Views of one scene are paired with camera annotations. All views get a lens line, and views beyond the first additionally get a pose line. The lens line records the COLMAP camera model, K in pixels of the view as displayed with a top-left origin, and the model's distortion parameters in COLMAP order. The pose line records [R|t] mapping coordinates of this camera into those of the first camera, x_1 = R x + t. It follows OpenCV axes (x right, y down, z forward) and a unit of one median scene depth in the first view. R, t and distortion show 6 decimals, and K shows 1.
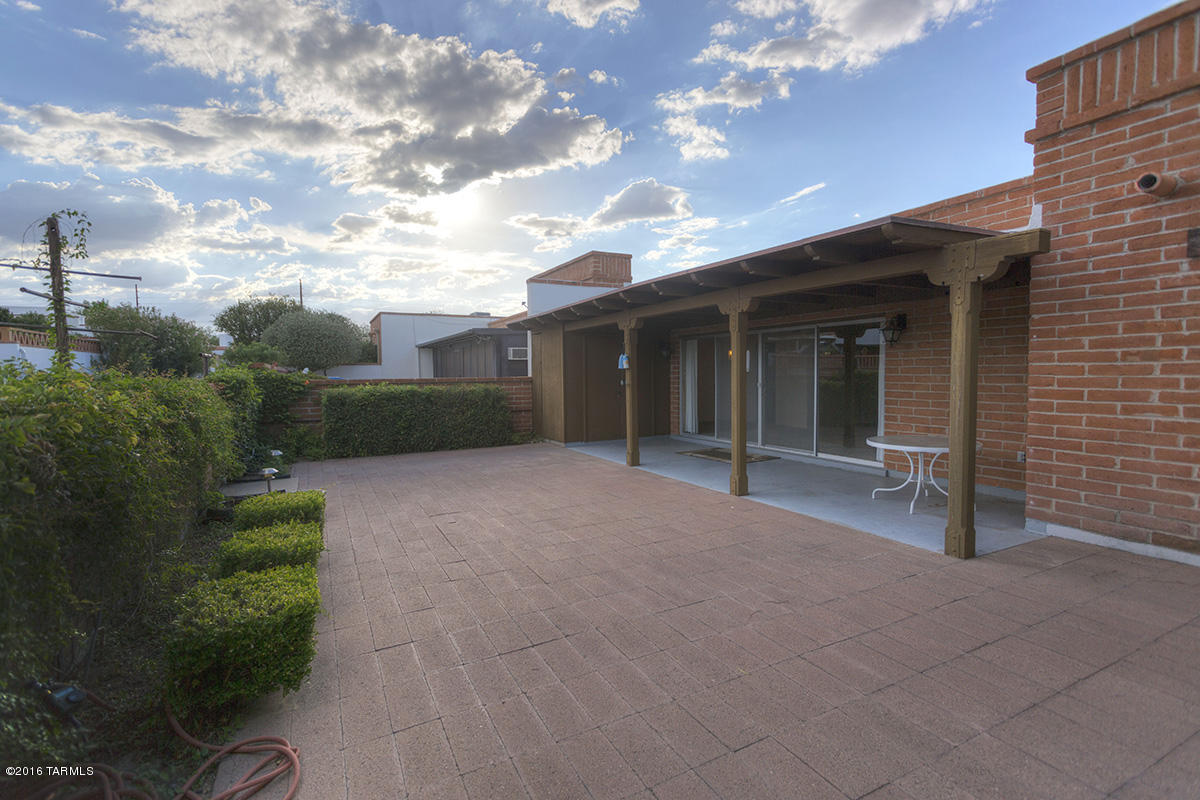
lens RADIAL K [[561.1, 0, 601.7], [0, 561.1, 401.6], [0, 0, 1]] dist [0.006216, -0.000306]
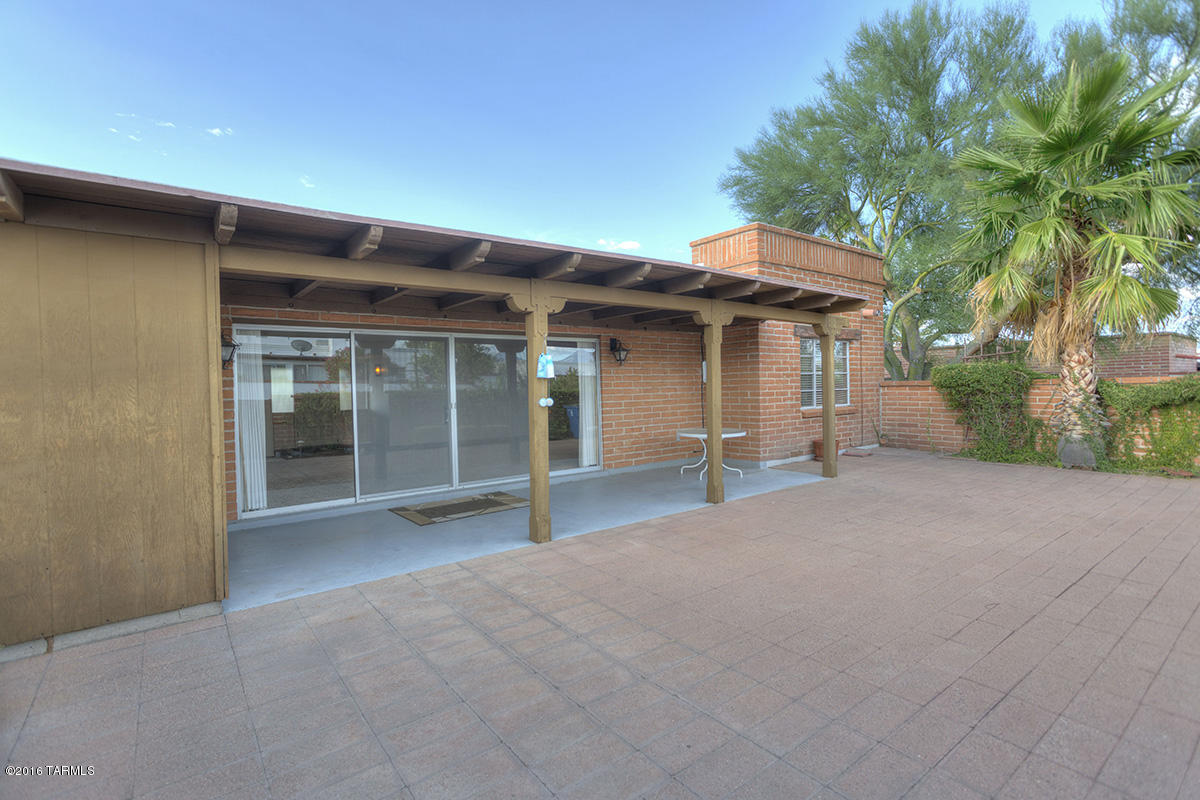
lens RADIAL K [[561.1, 0, 598.6], [0, 561.1, 398.1], [0, 0, 1]] dist [0.006216, -0.000306]
pose [[-0.181507, -0.005753, 0.983373, -1.094938], [0.074467, 0.997031, 0.019577, -0.088383], [-0.980566, 0.076782, -0.180540, 2.101480]]
